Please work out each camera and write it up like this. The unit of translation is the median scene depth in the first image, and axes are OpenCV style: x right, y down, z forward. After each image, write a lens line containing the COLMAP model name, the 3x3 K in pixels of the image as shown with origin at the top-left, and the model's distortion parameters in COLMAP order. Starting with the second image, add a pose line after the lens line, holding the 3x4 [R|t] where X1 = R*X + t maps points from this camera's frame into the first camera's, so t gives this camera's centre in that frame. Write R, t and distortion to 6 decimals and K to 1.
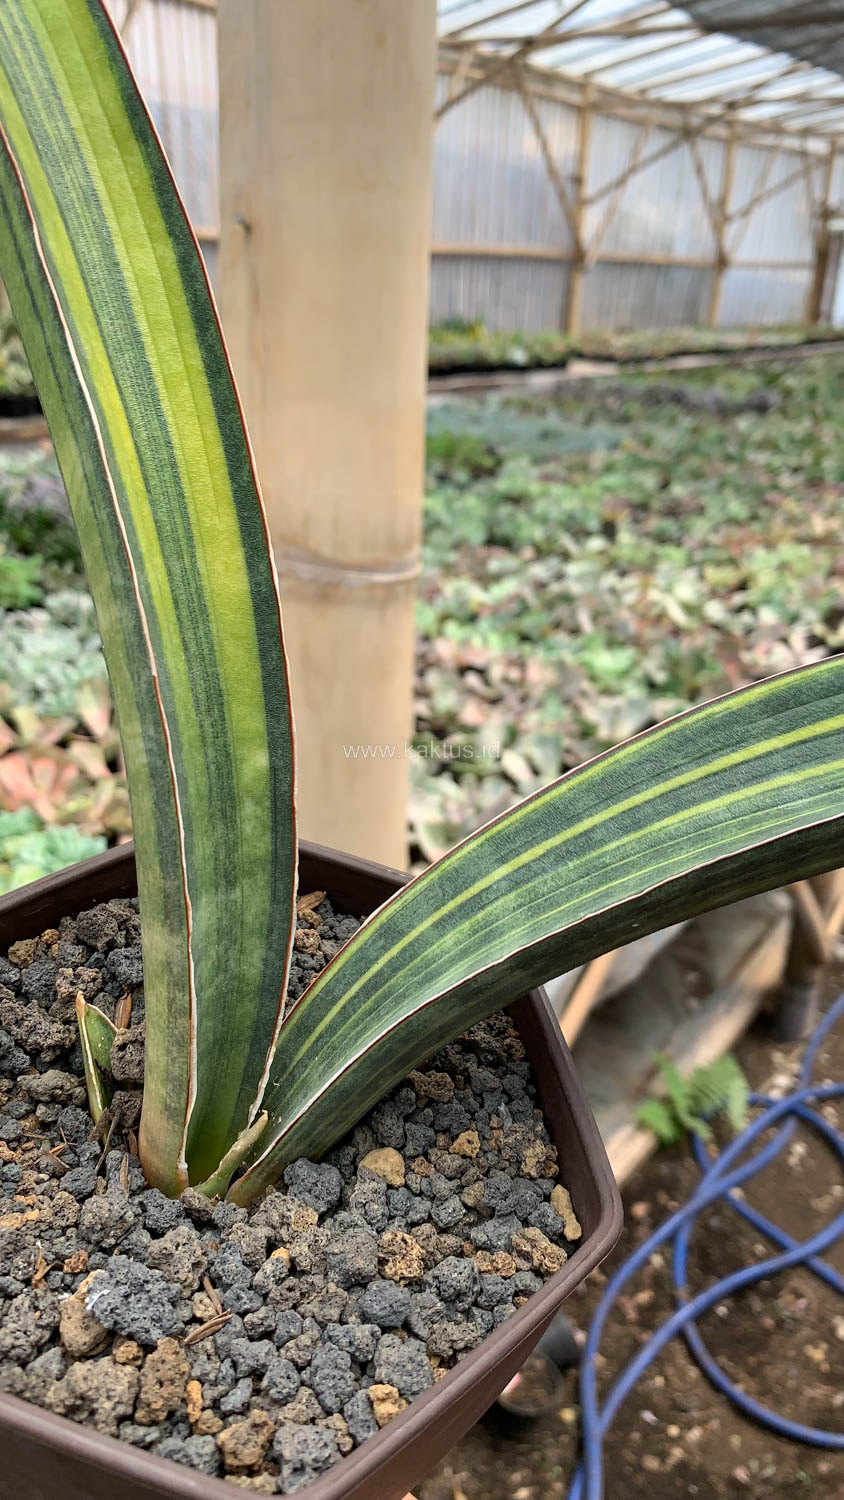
lens RADIAL K [[1168.5, 0, 419.9], [0, 1168.5, 730.8], [0, 0, 1]] dist [0.086220, -0.191402]
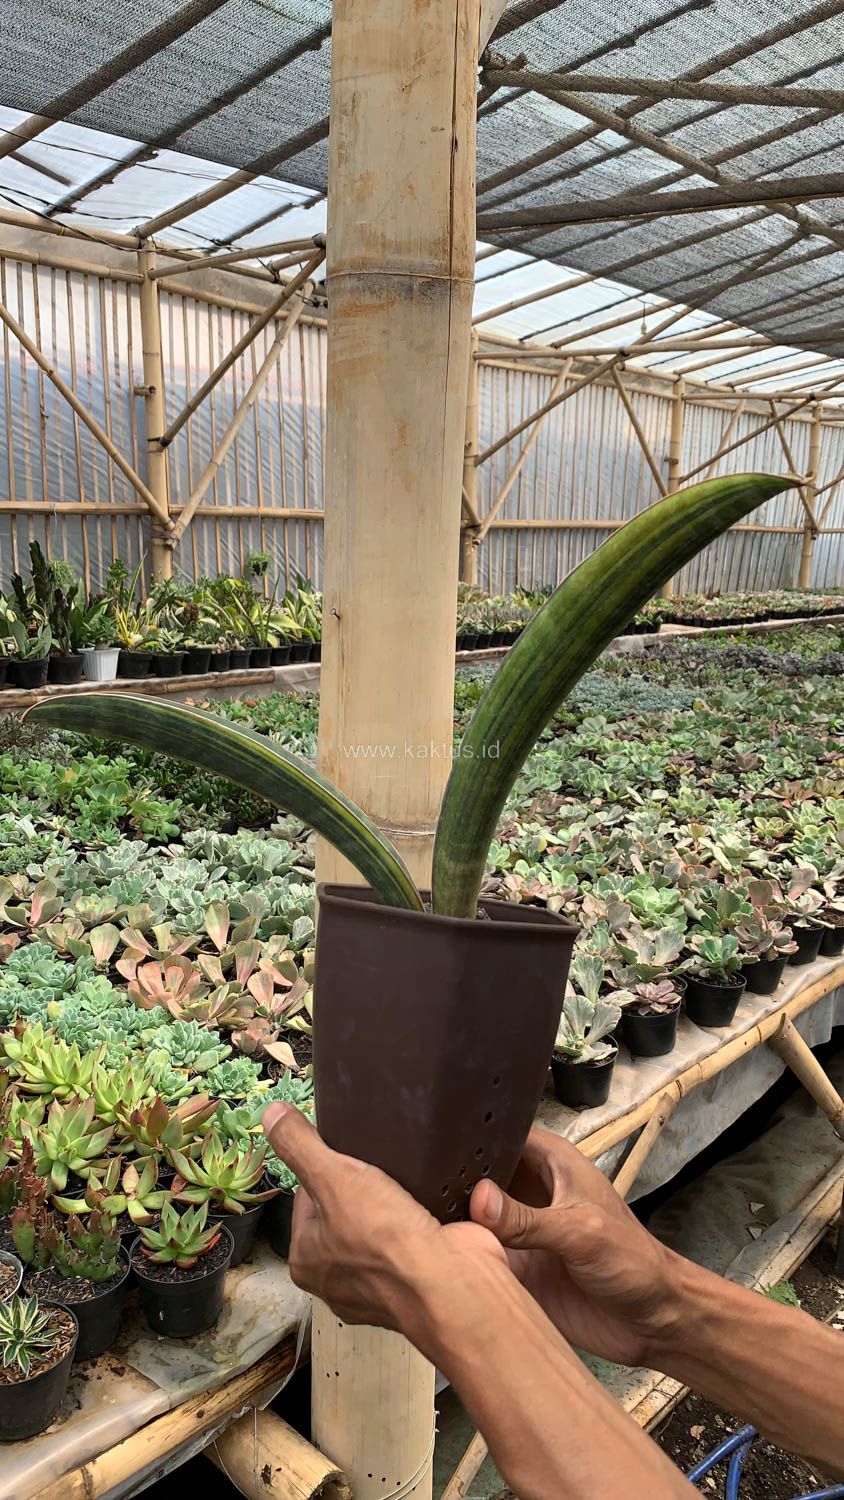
lens RADIAL K [[1129.9, 0, 419.6], [0, 1129.9, 746.6], [0, 0, 1]] dist [0.086496, -0.165723]
pose [[0.995545, 0.013794, -0.093273, 0.025866], [-0.031201, 0.981704, -0.187841, 0.008133], [0.088975, 0.189914, 0.977761, -0.110849]]
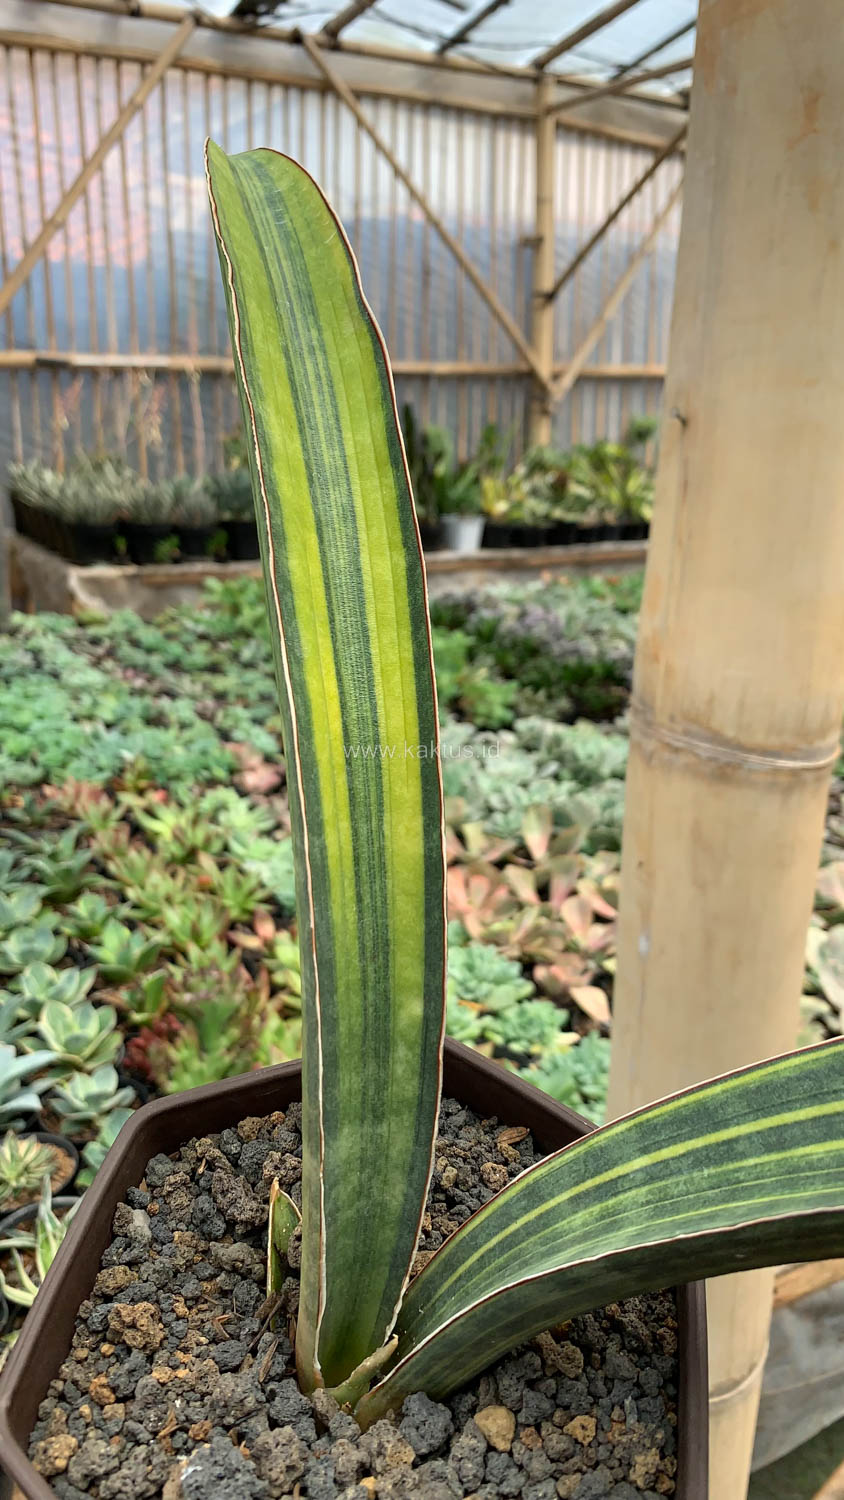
lens RADIAL K [[1168.5, 0, 419.9], [0, 1168.5, 730.8], [0, 0, 1]] dist [0.086220, -0.191402]
pose [[0.913547, 0.101664, -0.393824, 0.019053], [-0.142363, 0.986934, -0.075465, -0.010514], [0.381006, 0.125007, 0.916083, -0.002627]]
